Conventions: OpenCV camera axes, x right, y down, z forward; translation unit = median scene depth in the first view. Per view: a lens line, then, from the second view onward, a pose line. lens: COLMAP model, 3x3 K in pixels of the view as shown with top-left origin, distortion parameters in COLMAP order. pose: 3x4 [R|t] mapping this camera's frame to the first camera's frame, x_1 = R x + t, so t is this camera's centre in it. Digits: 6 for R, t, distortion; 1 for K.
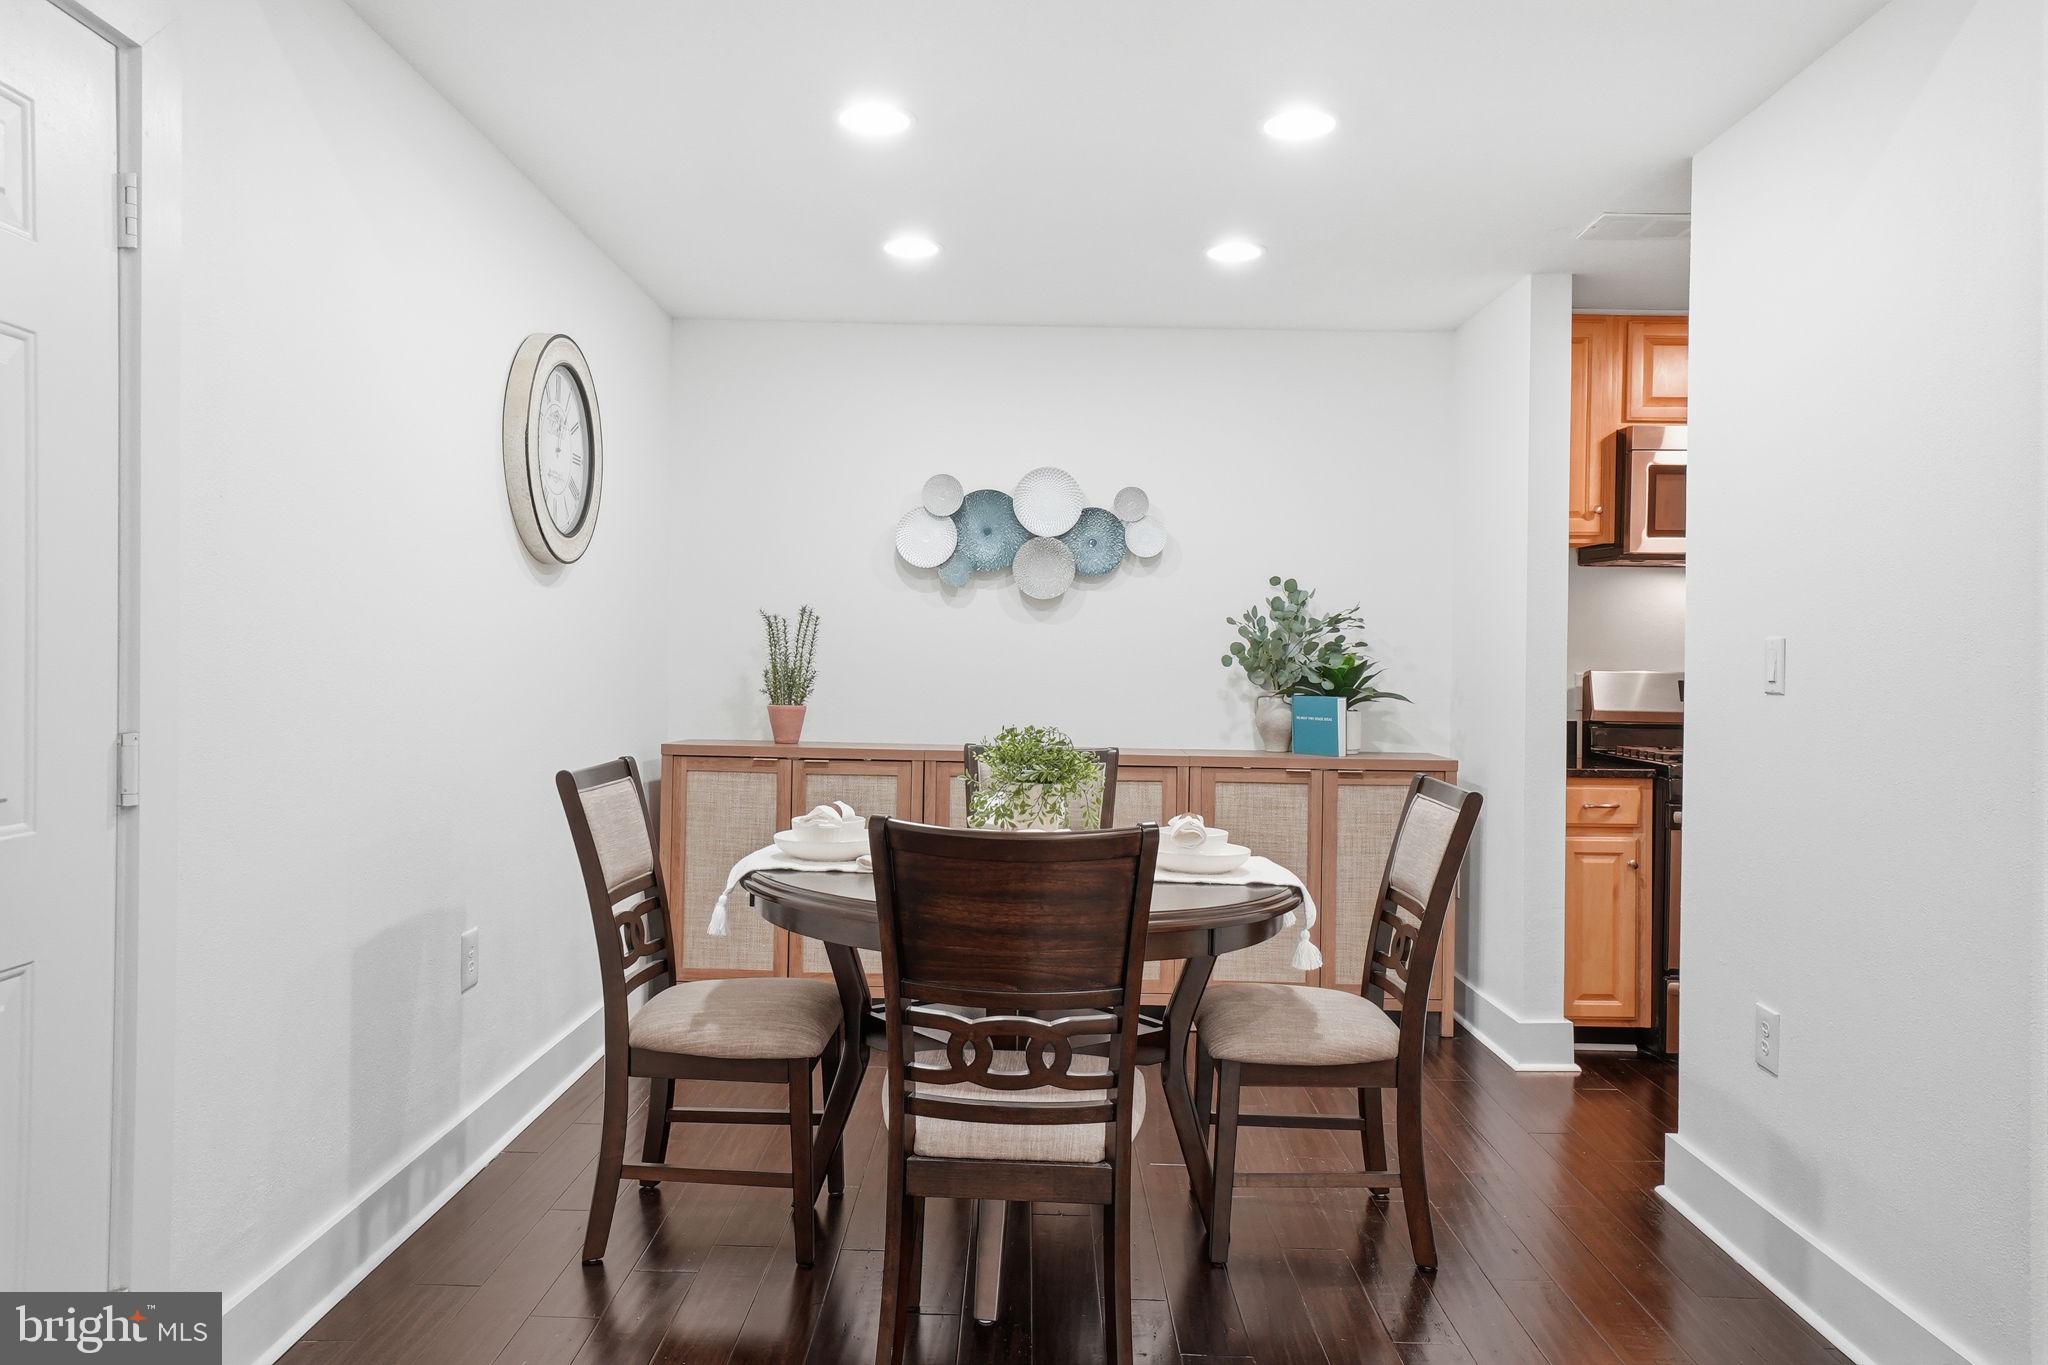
lens RADIAL K [[910.8, 0, 1023.1], [0, 910.8, 675.2], [0, 0, 1]] dist [-0.066223, 0.027027]
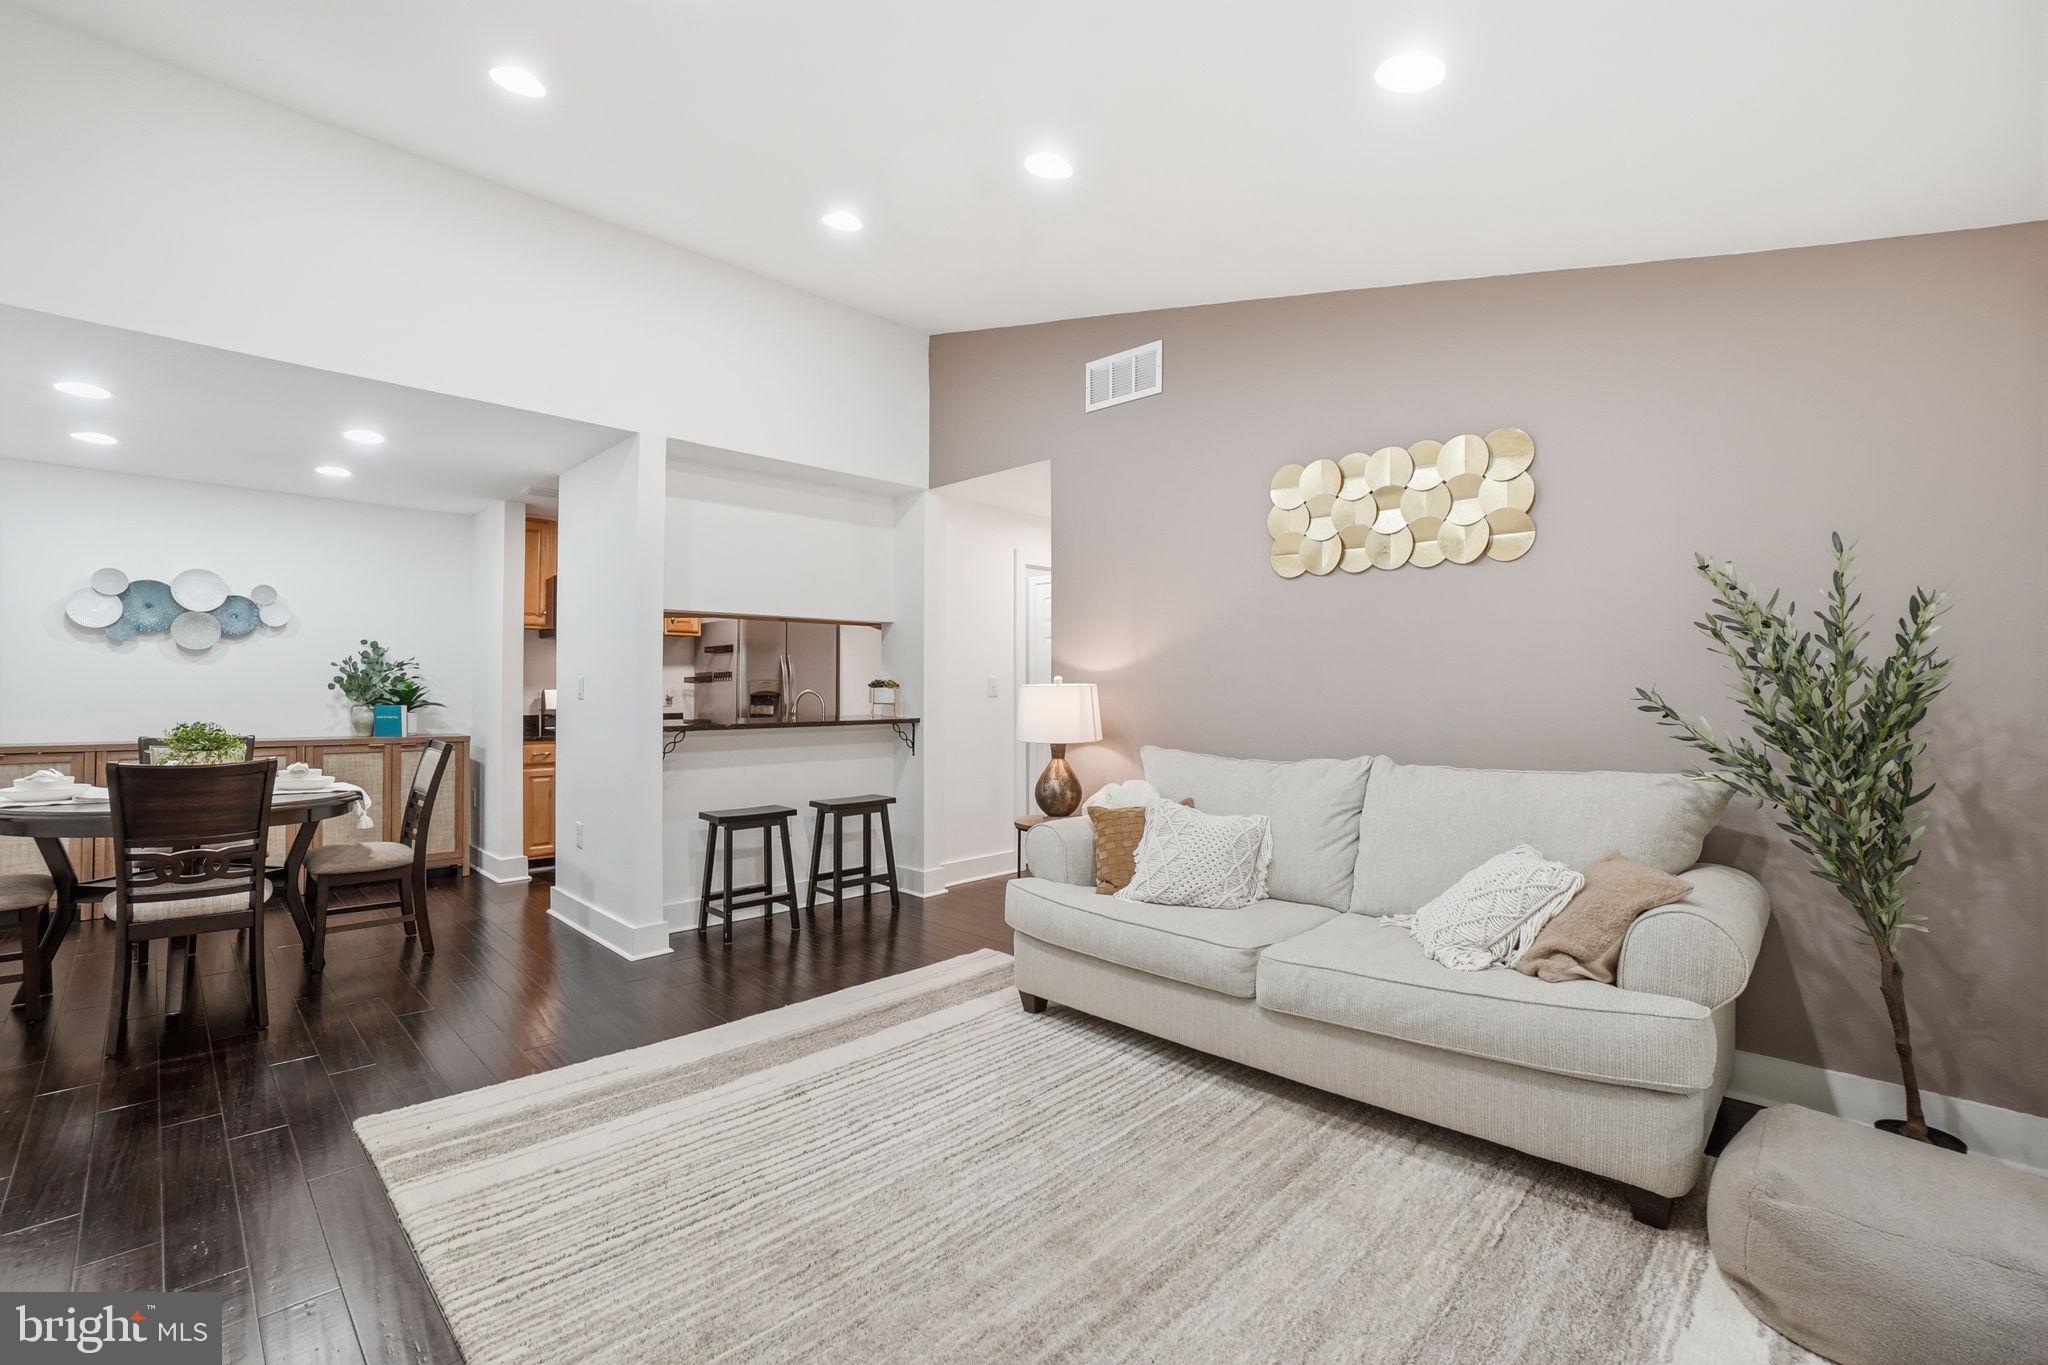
lens RADIAL K [[910.8, 0, 1023.1], [0, 910.8, 675.2], [0, 0, 1]] dist [-0.066223, 0.027027]
pose [[0.678371, 0.001876, 0.734717, -0.129983], [0.010530, 0.999869, -0.012276, -0.002261], [-0.734644, 0.016065, 0.678262, -1.192026]]
